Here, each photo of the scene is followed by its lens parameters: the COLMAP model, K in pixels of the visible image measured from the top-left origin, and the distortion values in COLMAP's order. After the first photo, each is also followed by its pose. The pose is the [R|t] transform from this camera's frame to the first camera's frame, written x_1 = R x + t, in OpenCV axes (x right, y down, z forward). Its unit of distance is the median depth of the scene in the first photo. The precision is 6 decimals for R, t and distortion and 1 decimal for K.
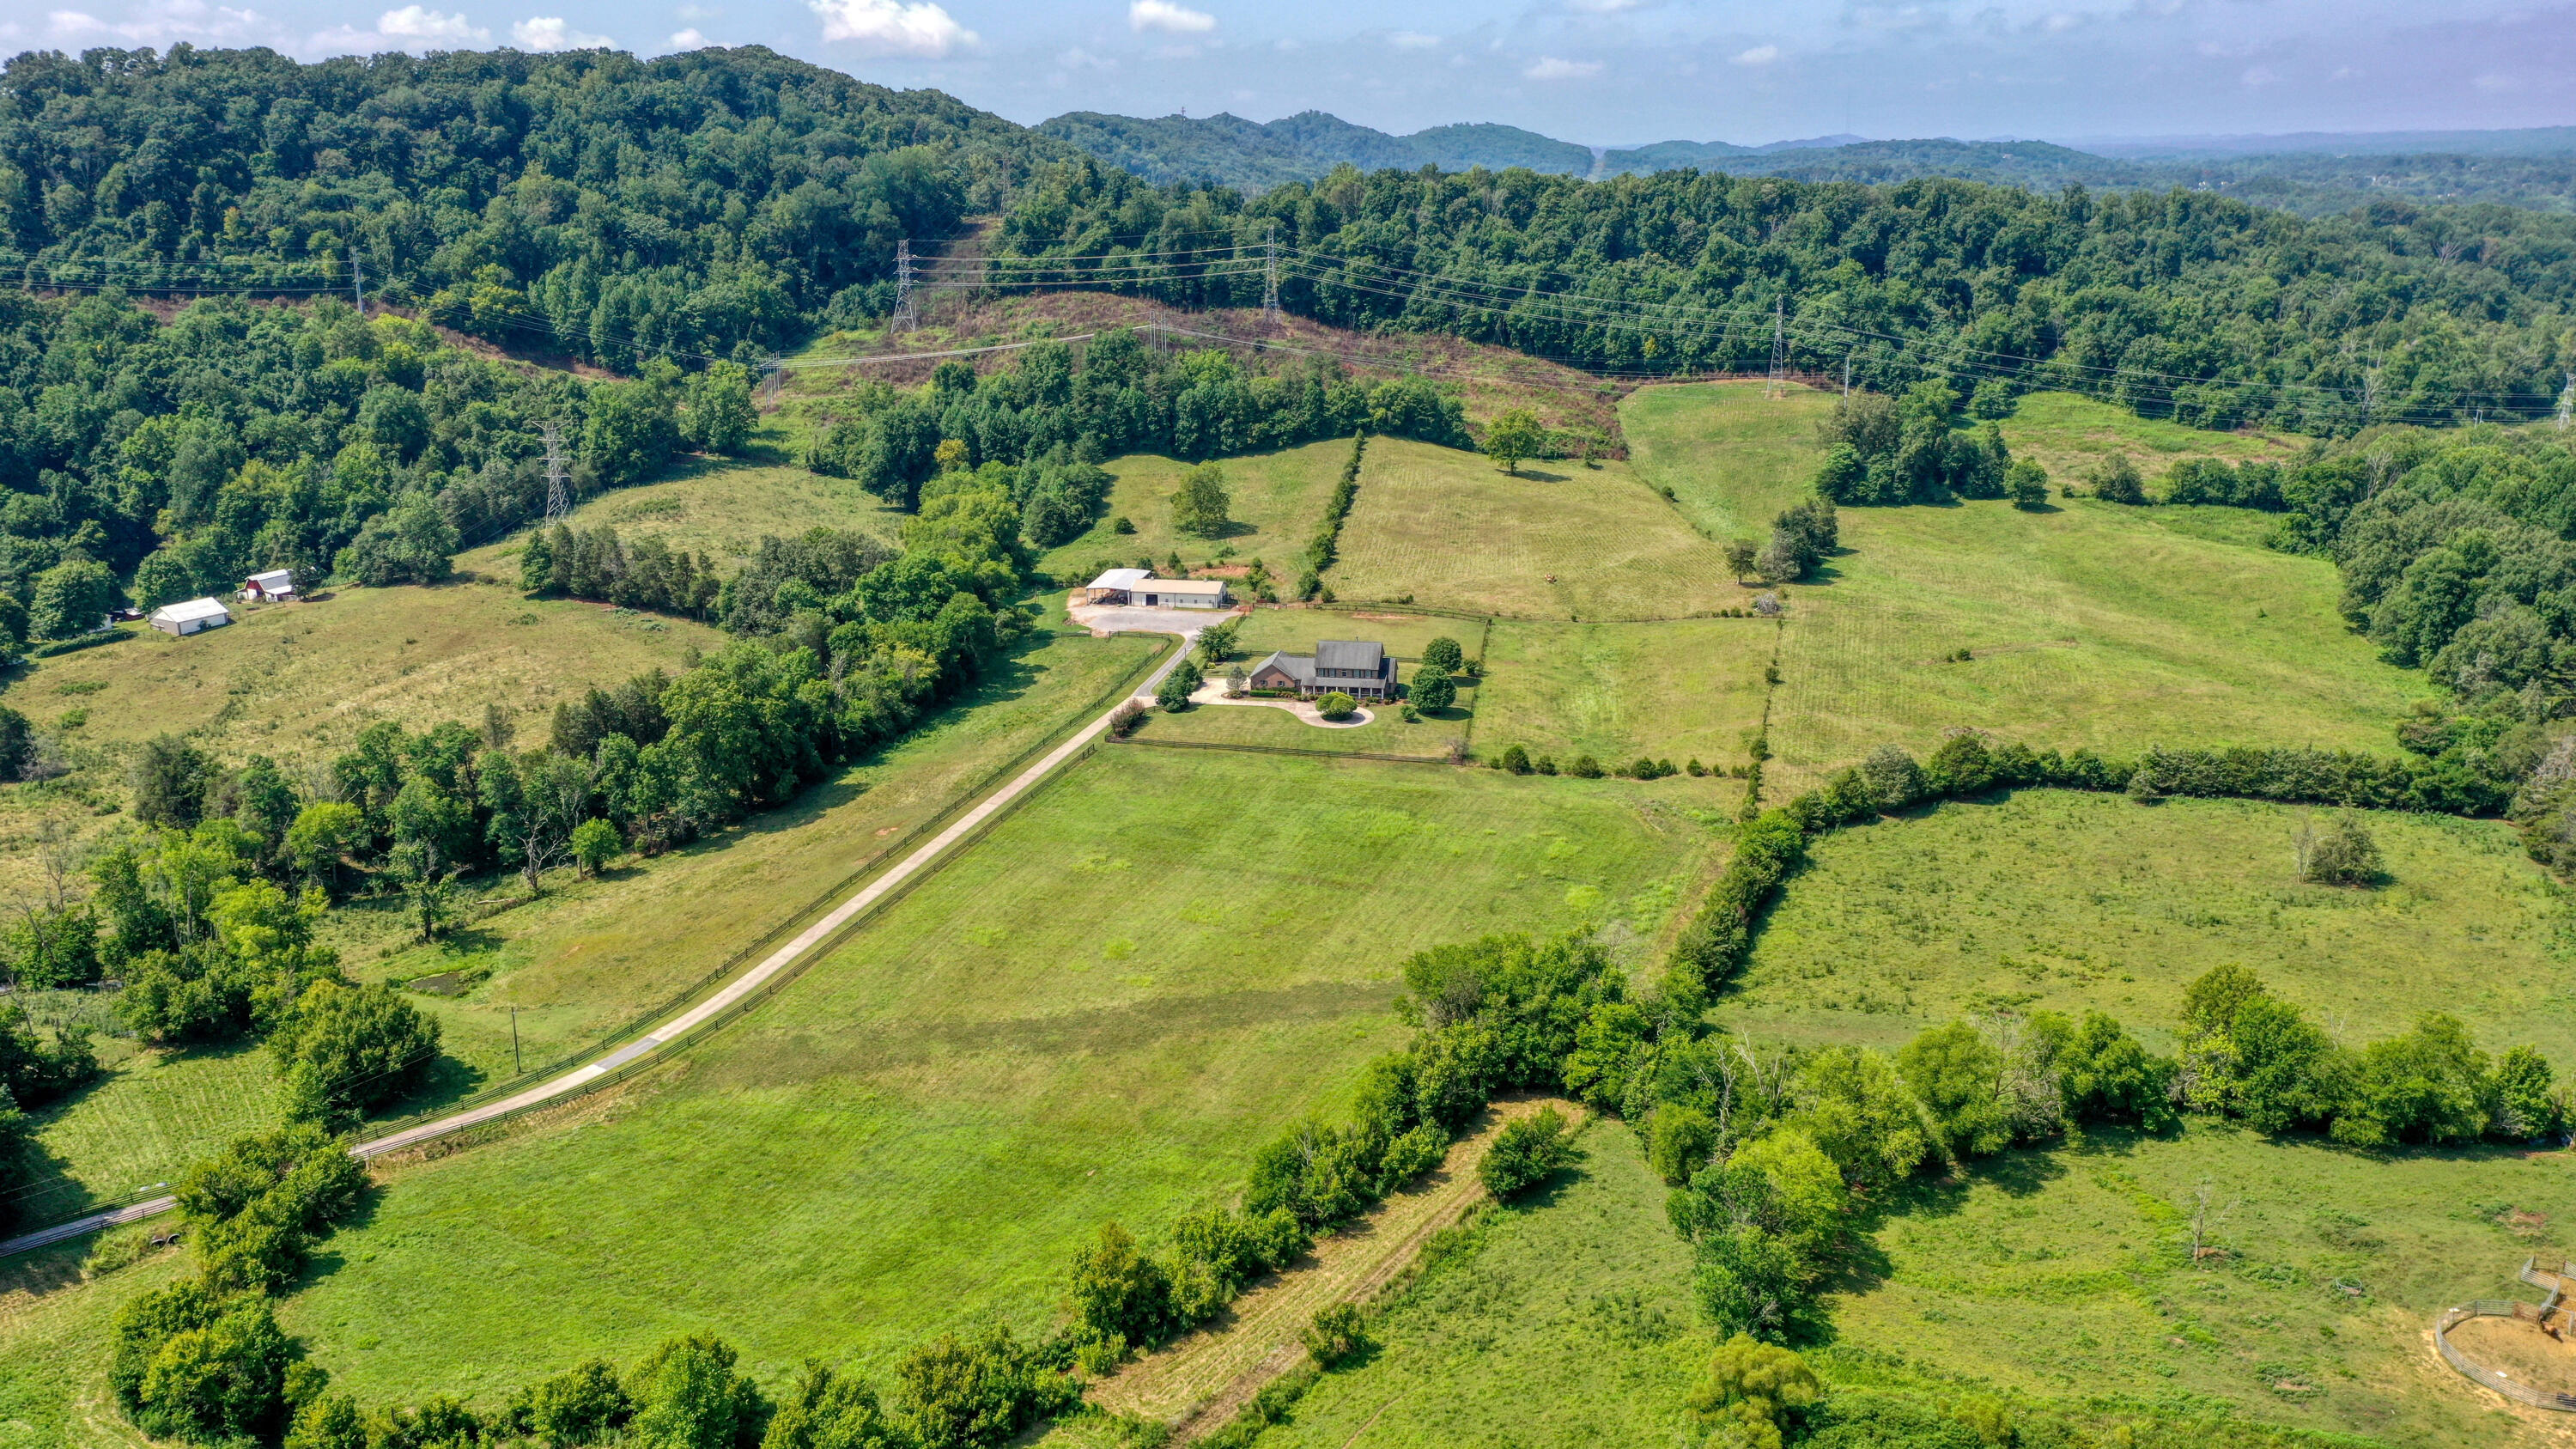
lens RADIAL K [[2009.7, 0, 1286.7], [0, 2009.7, 722.6], [0, 0, 1]] dist [0.001180, 0.002756]
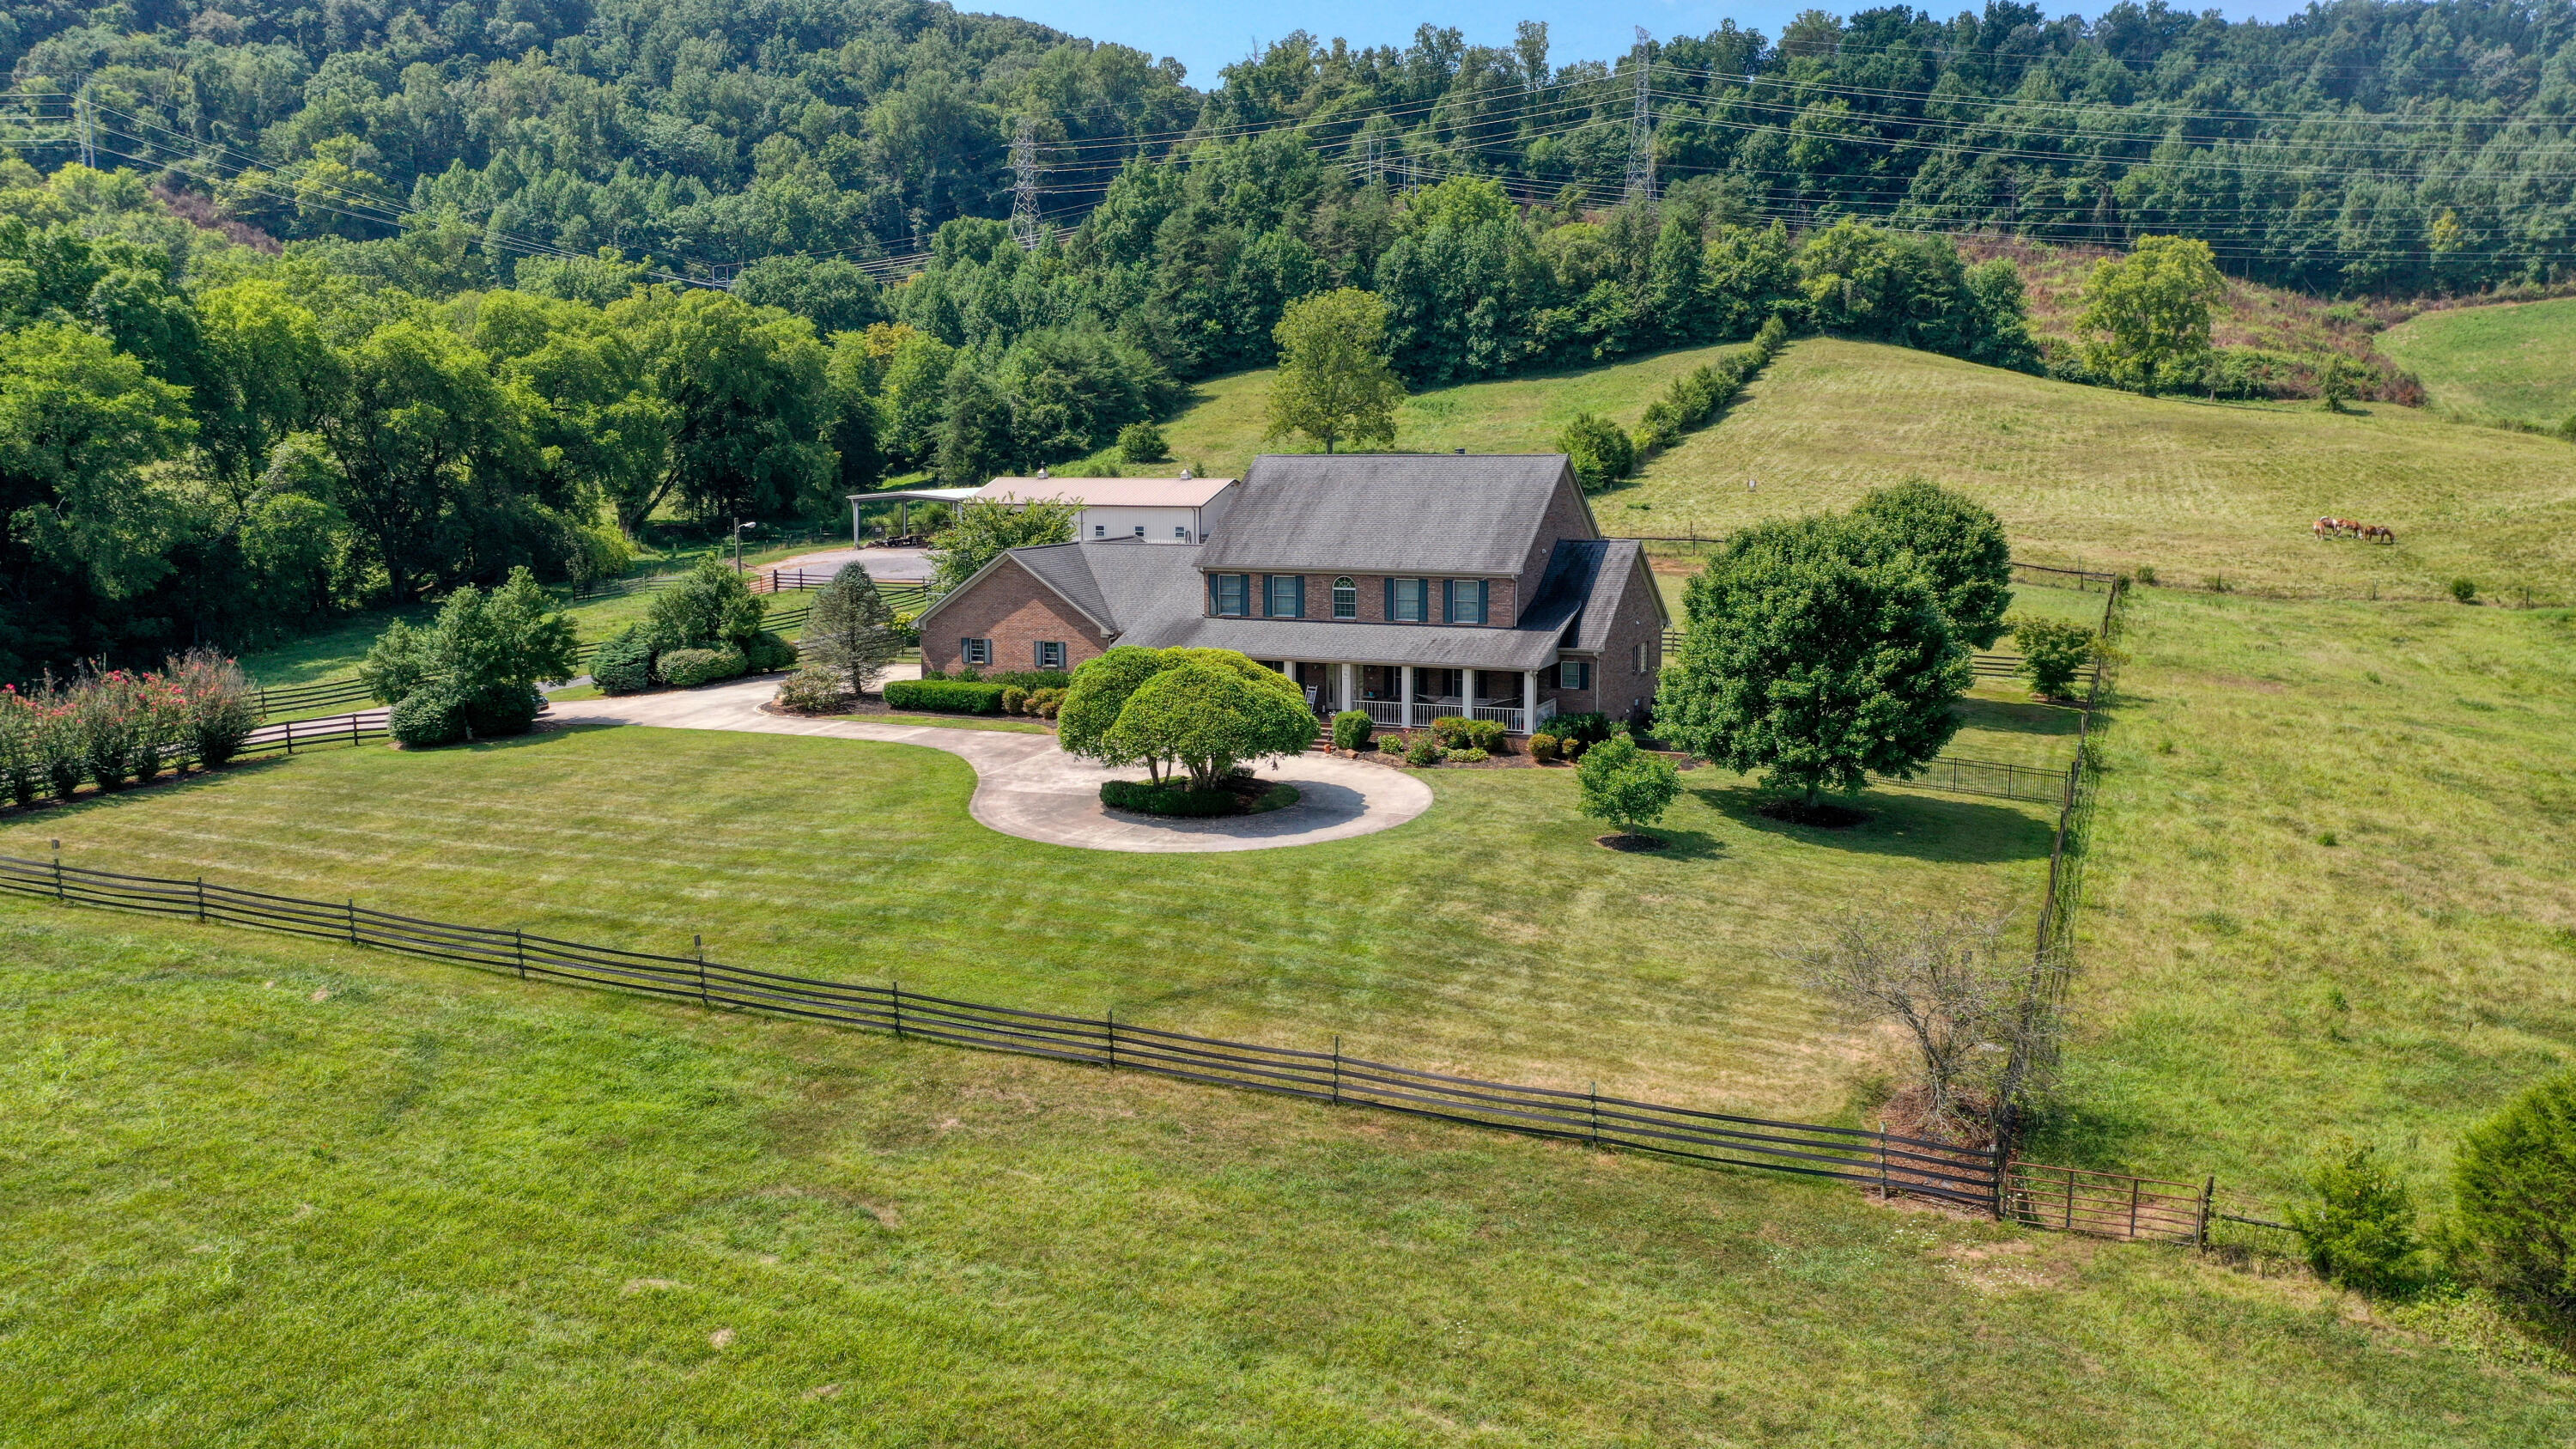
lens RADIAL K [[2009.7, 0, 1294.1], [0, 2009.7, 729.5], [0, 0, 1]] dist [0.001180, 0.002756]
pose [[0.966850, 0.037514, -0.252575, 0.044784], [-0.071037, 0.989617, -0.124946, 0.006864], [0.245265, 0.138746, 0.959476, 0.513010]]
